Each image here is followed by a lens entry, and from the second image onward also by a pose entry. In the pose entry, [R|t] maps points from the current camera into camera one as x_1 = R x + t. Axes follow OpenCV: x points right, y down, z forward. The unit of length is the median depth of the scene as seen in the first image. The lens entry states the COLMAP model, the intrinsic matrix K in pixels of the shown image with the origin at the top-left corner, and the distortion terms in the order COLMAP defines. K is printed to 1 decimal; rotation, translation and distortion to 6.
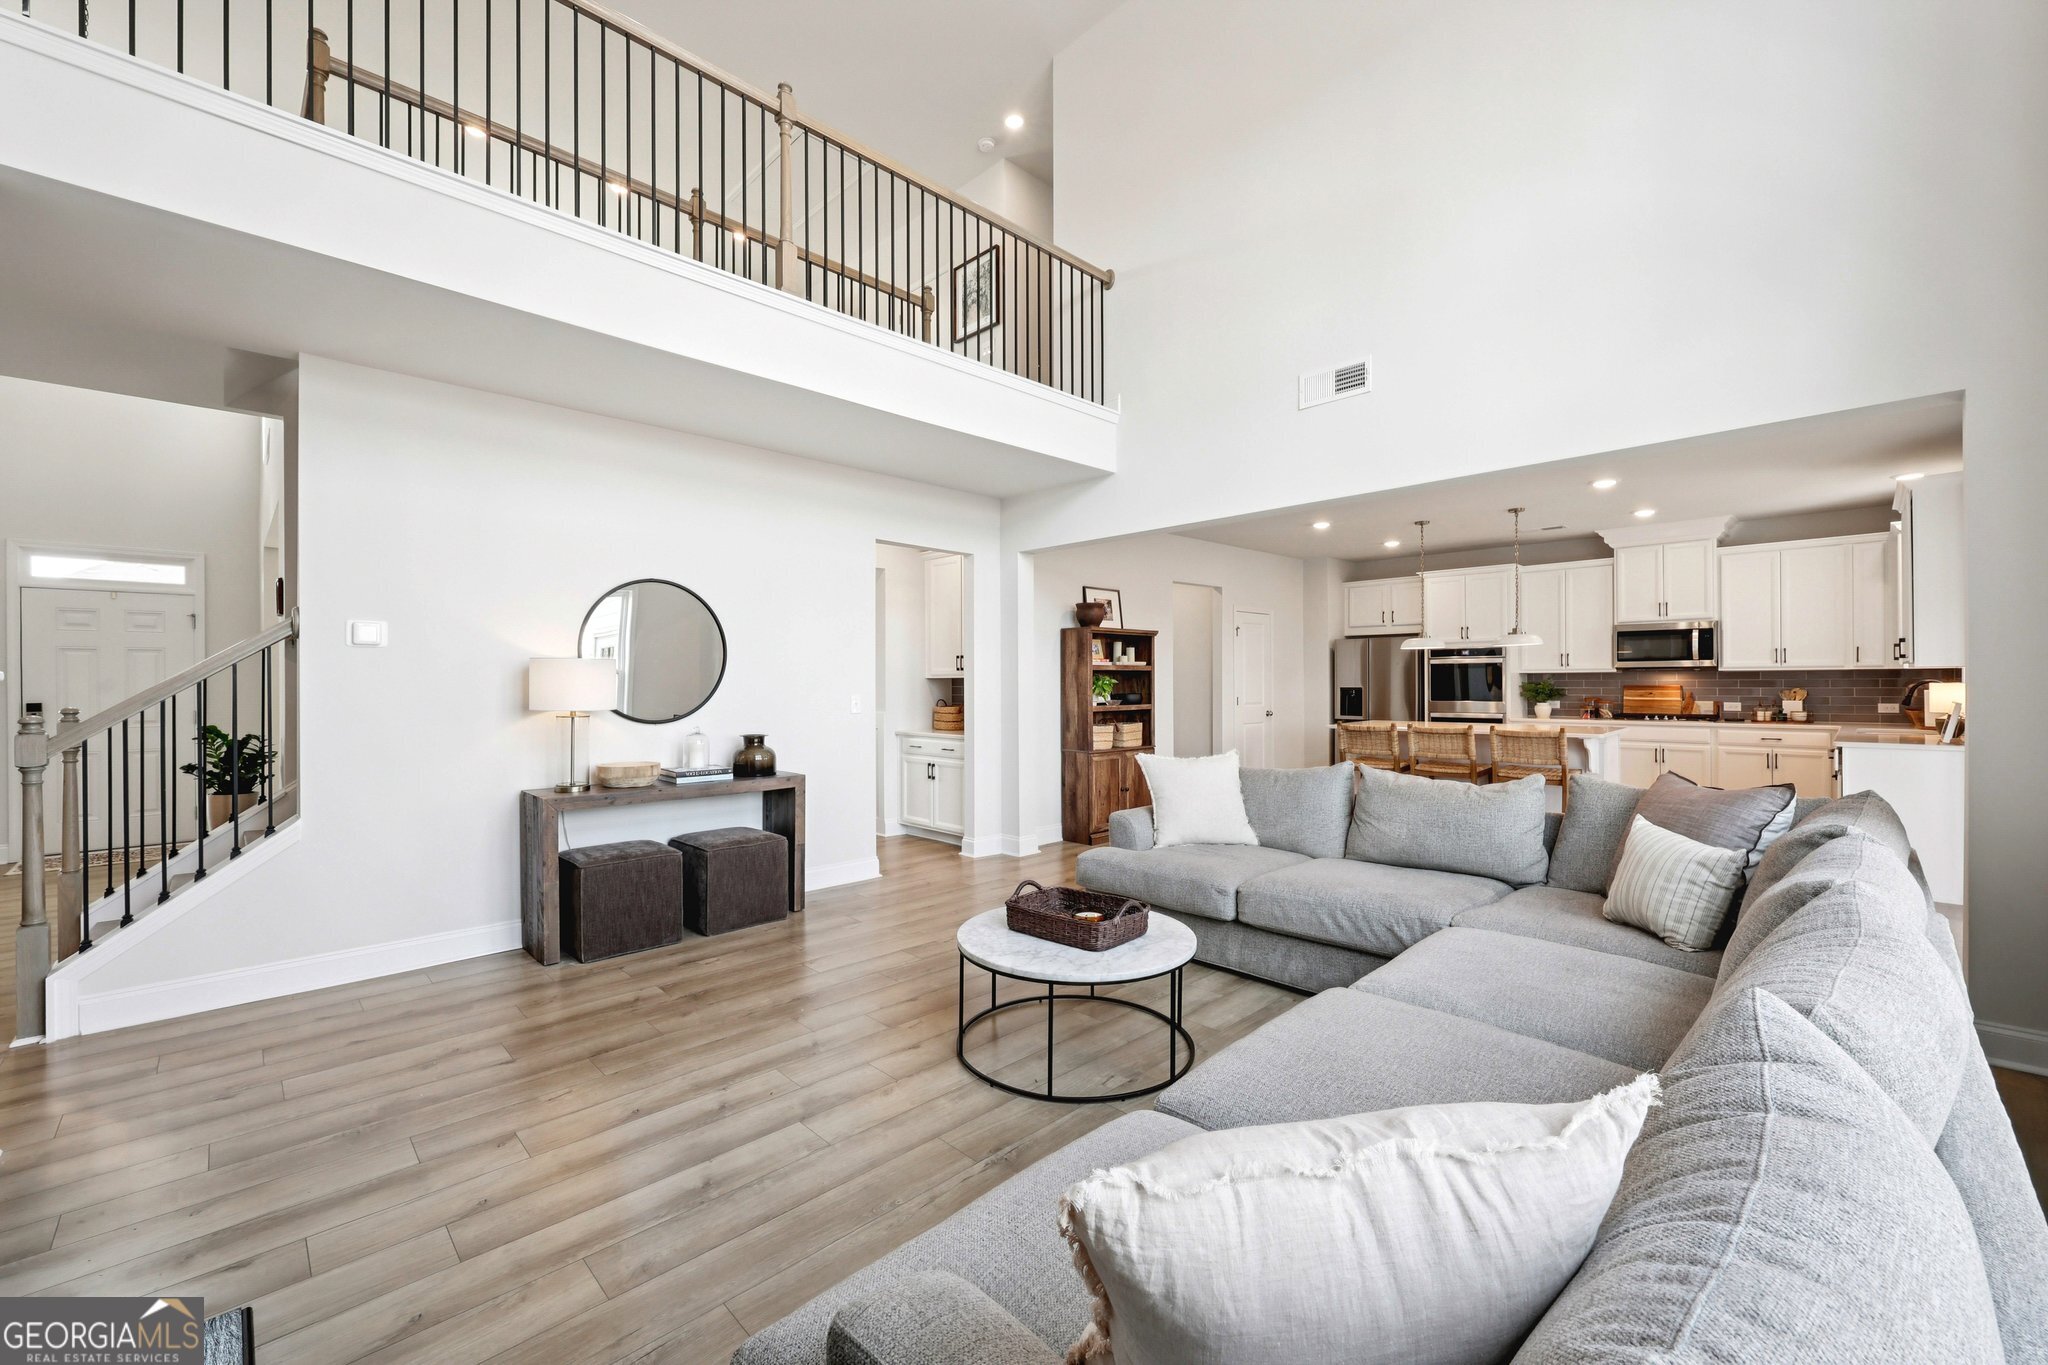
lens RADIAL K [[827.2, 0, 1014.7], [0, 827.2, 677.5], [0, 0, 1]] dist [-0.003205, 0.000833]
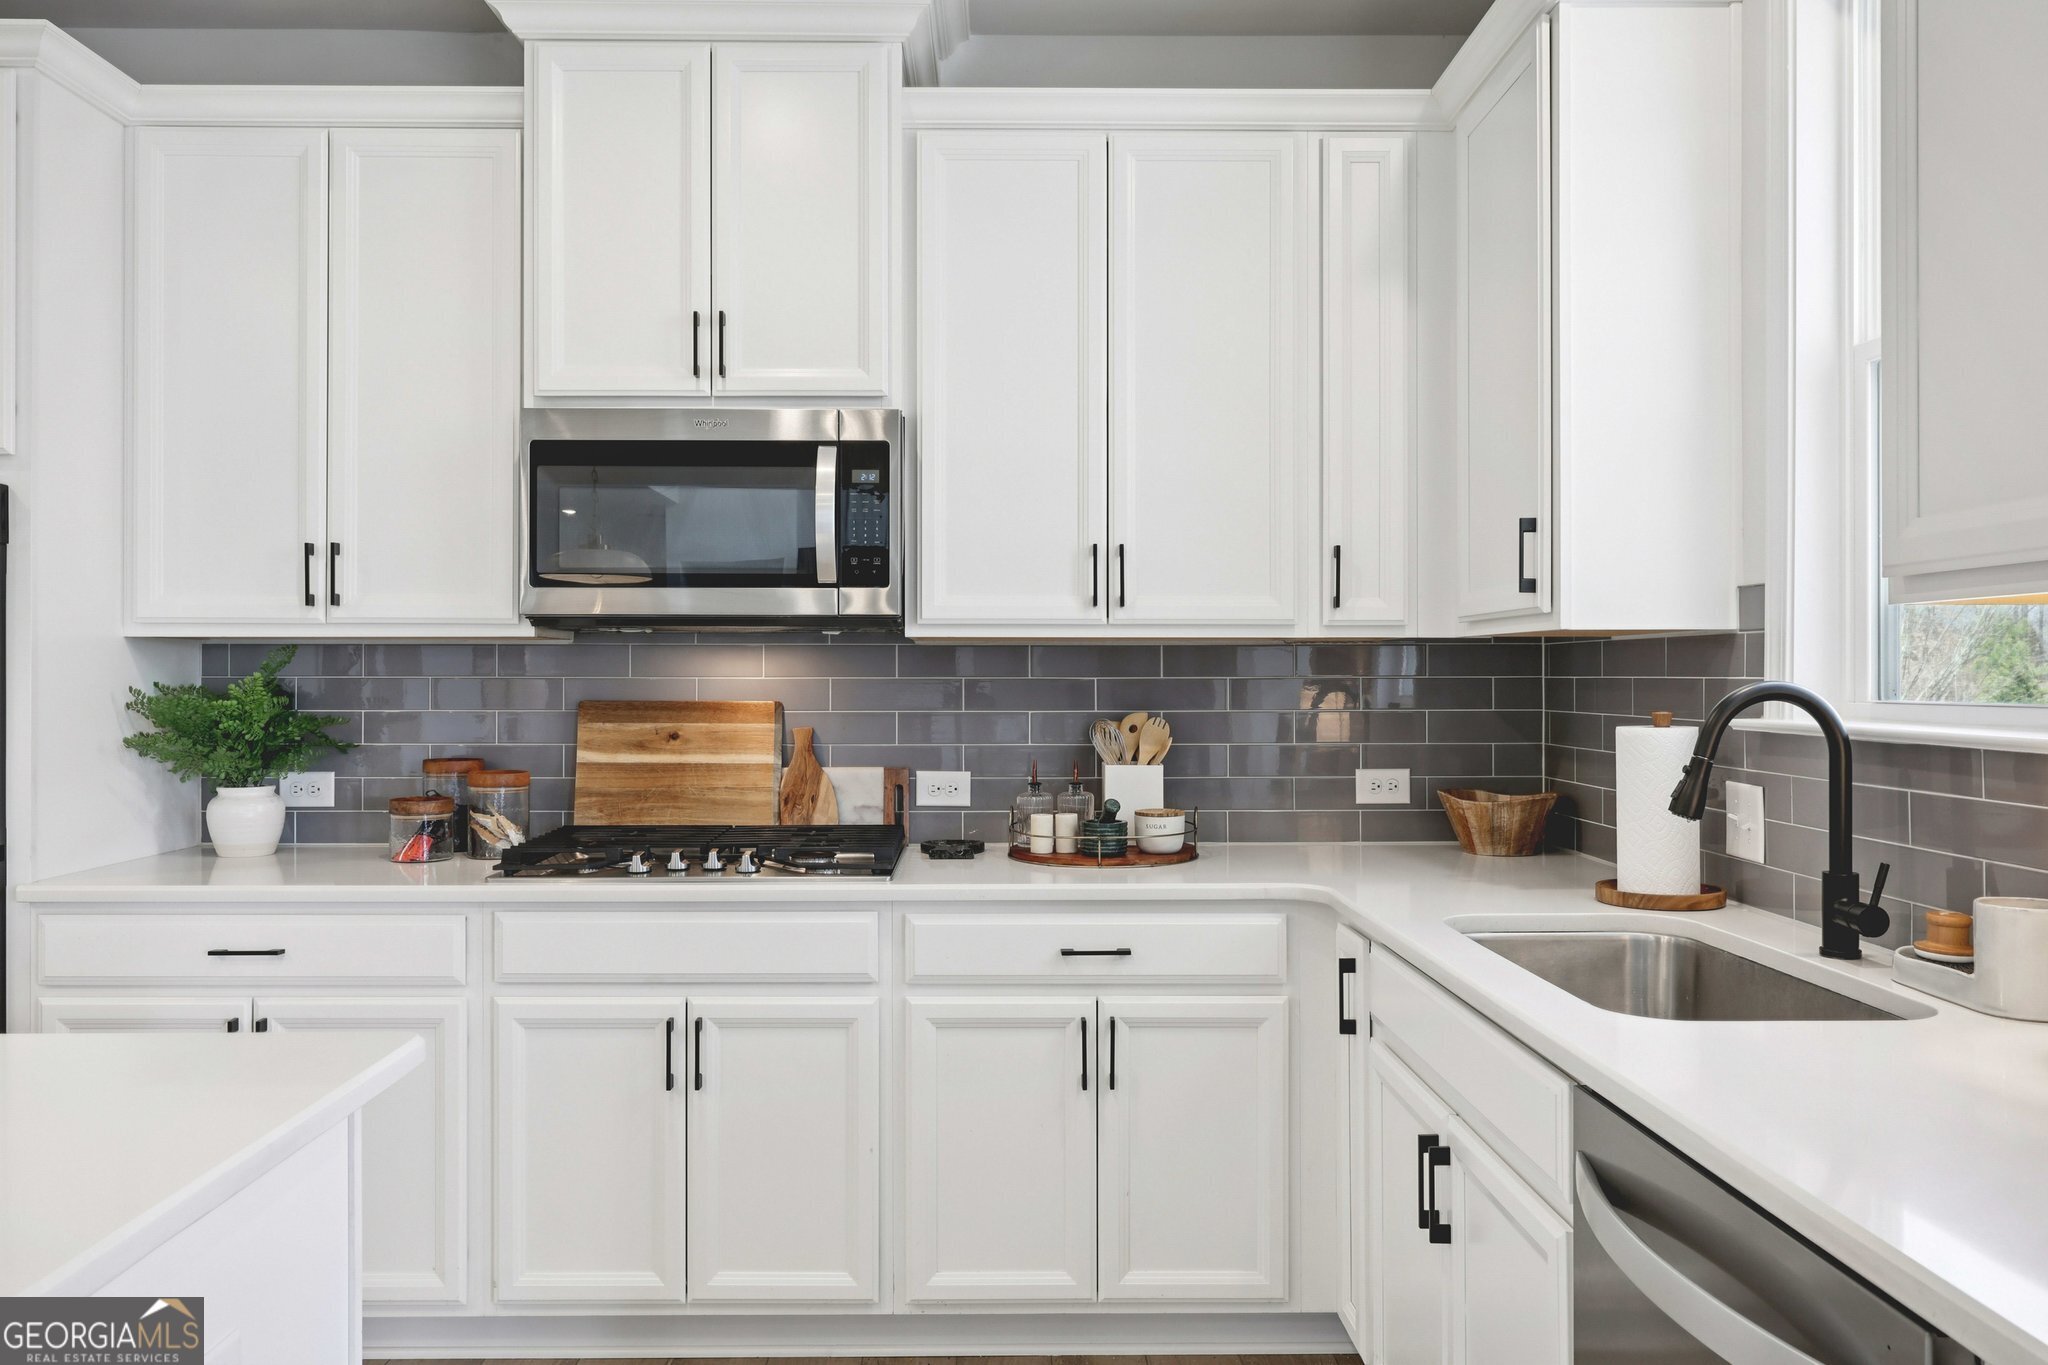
lens RADIAL K [[1478.7, 0, 1018.0], [0, 1478.7, 682.5], [0, 0, 1]] dist [-0.002690, 0.001073]
pose [[0.684432, 0.006749, 0.729046, 0.582984], [-0.009304, 0.999957, -0.000522, 0.004033], [-0.729018, -0.006426, 0.684465, 0.705941]]
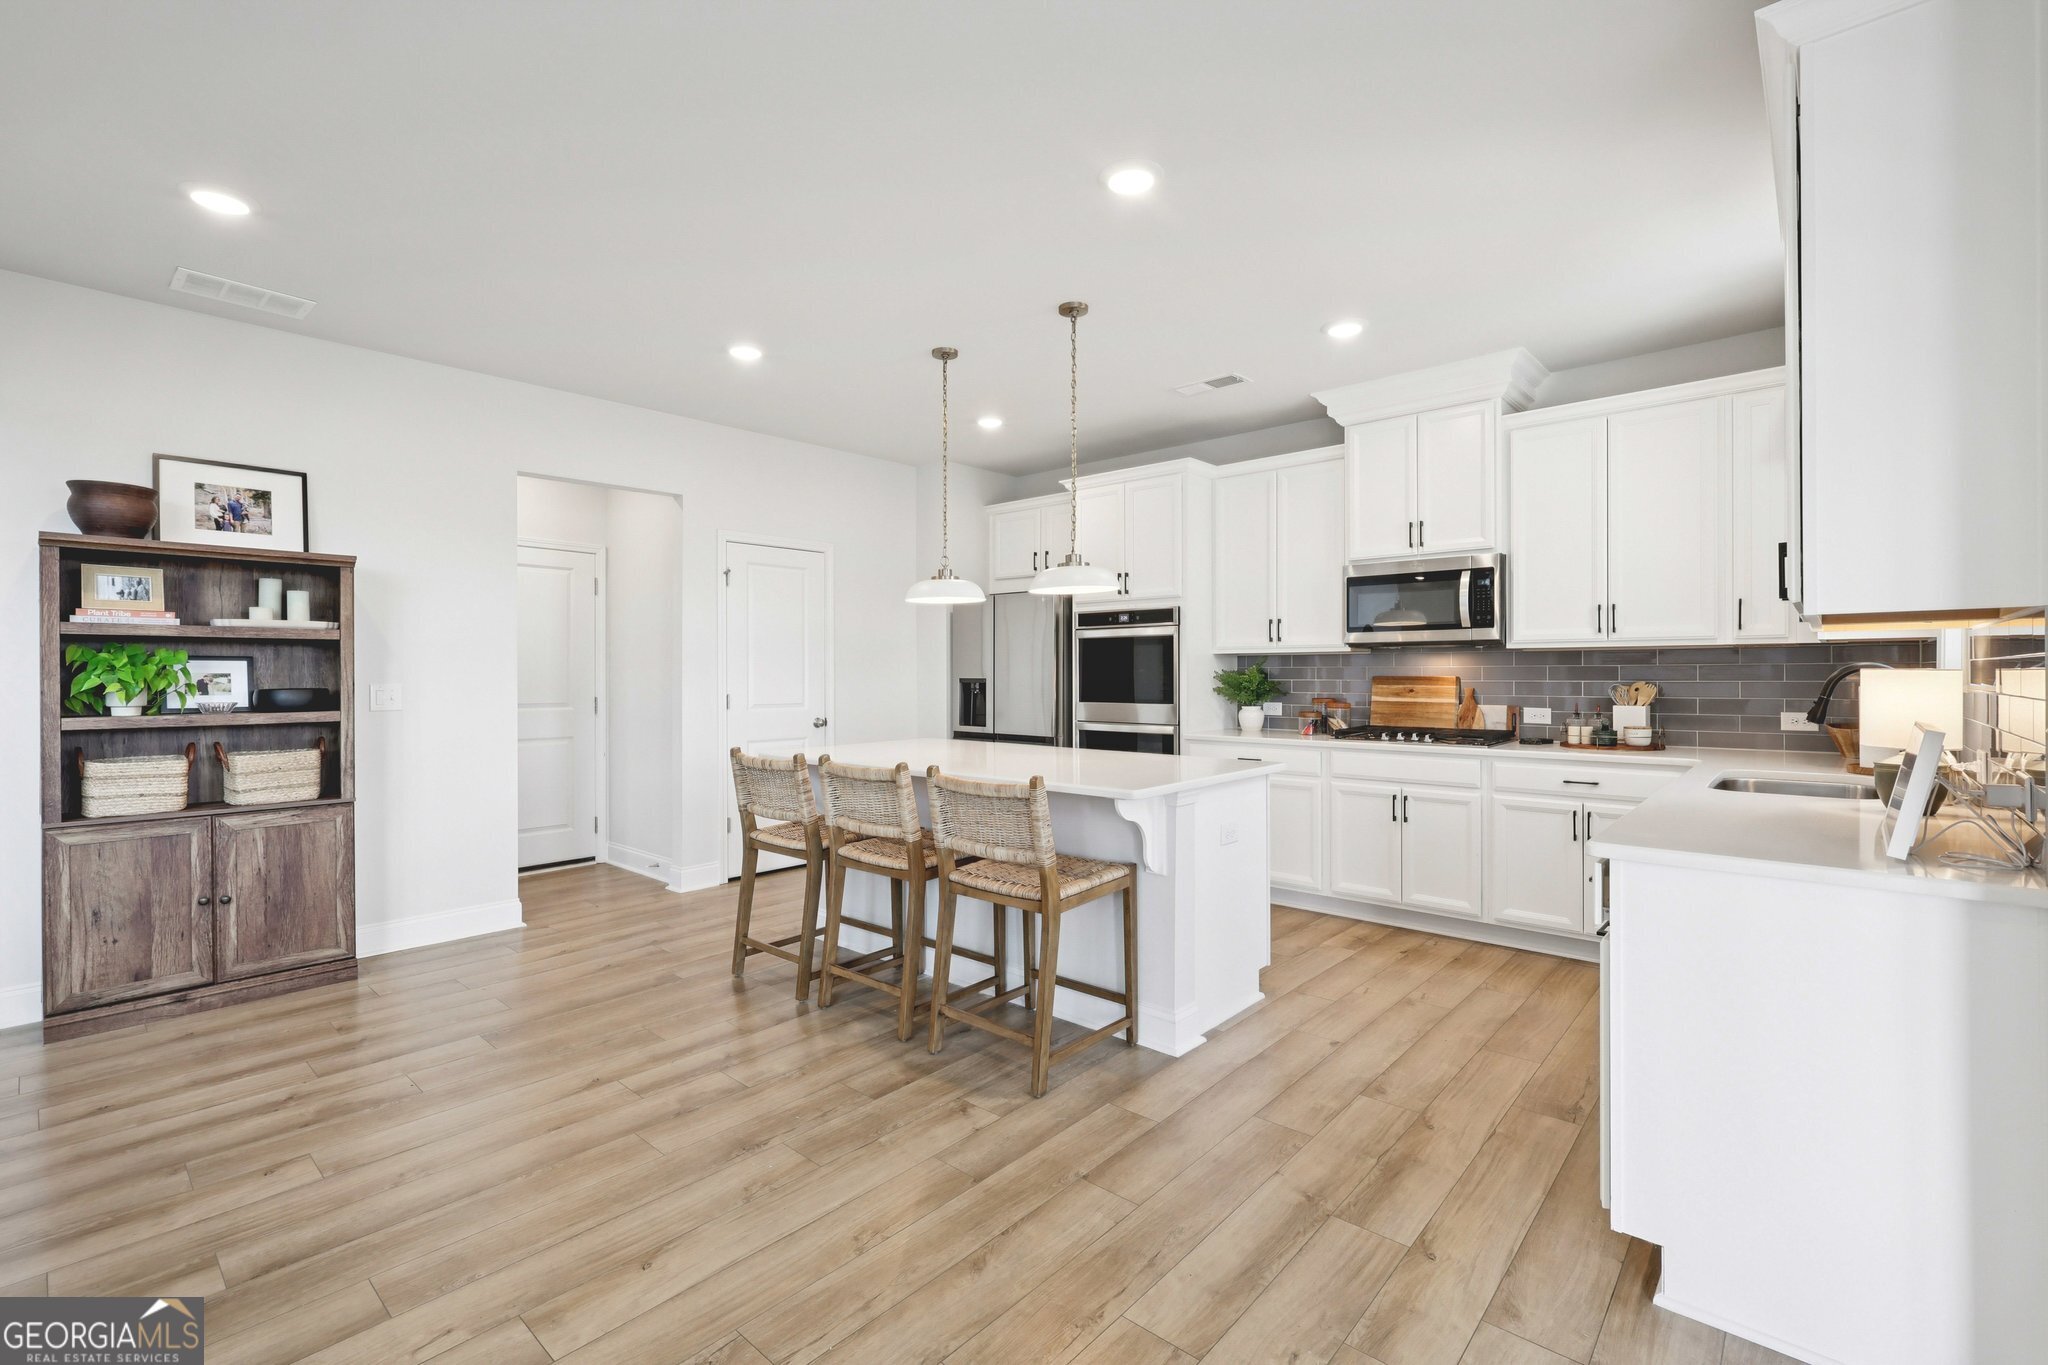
lens RADIAL K [[904.3, 0, 1027.6], [0, 904.3, 668.7], [0, 0, 1]] dist [0.001145, -0.001771]
pose [[0.997180, 0.004569, 0.074913, 0.507403], [-0.004624, 0.999989, 0.000568, 0.005931], [-0.074909, -0.000913, 0.997190, 0.448469]]
